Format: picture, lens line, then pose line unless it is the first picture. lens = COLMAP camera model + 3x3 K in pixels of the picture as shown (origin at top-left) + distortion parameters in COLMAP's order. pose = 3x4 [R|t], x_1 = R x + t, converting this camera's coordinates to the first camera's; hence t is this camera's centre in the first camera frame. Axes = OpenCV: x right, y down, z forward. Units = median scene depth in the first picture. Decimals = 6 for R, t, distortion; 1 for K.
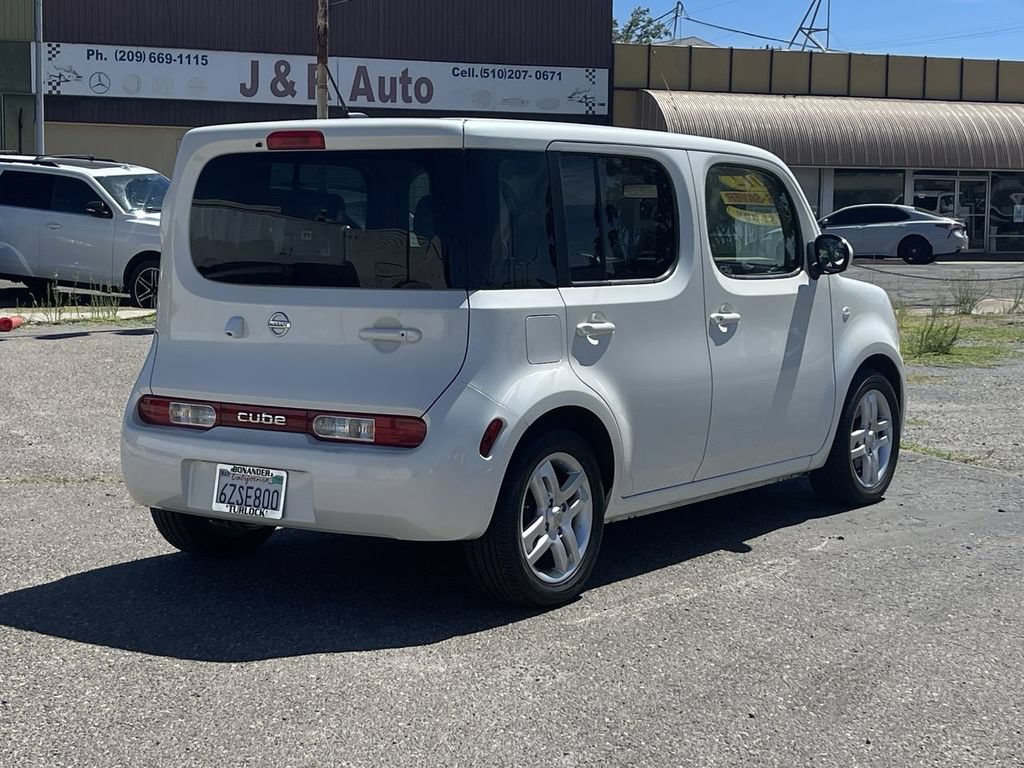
lens RADIAL K [[1814.2, 0, 525.3], [0, 1814.2, 386.9], [0, 0, 1]] dist [0.153634, -0.345571]
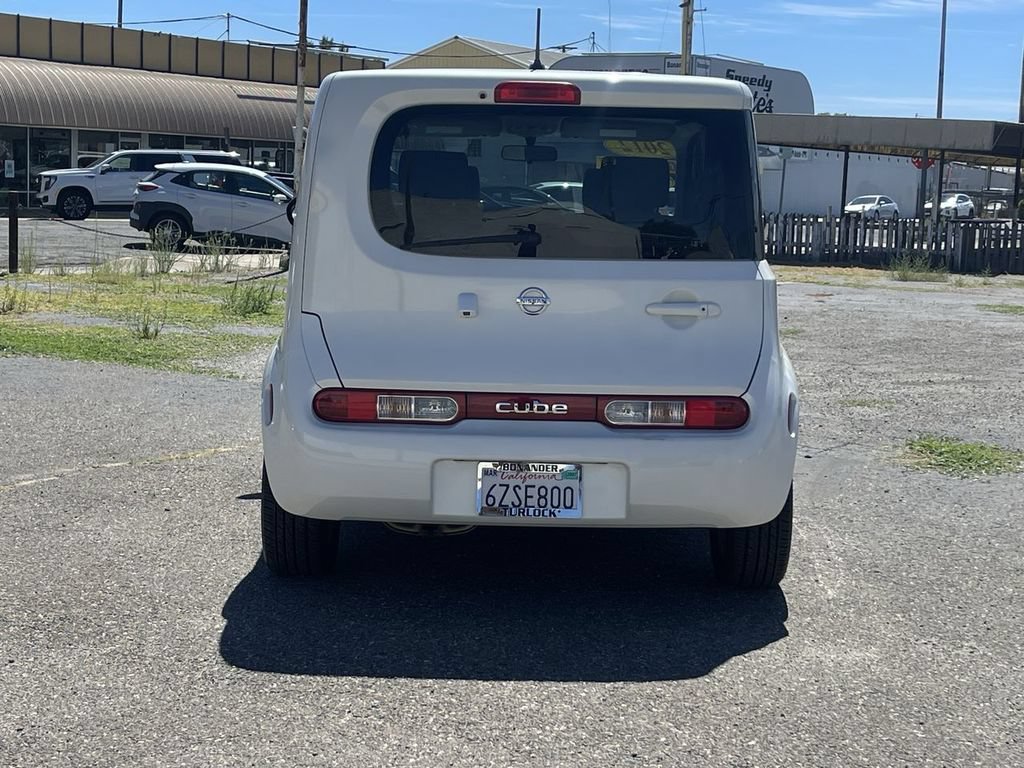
lens RADIAL K [[1814.2, 0, 525.3], [0, 1814.2, 386.9], [0, 0, 1]] dist [0.153634, -0.345571]
pose [[0.821925, -0.047449, 0.567616, -0.633151], [0.033762, 0.998831, 0.034606, -0.022908], [-0.568594, -0.009280, 0.822566, 0.268524]]
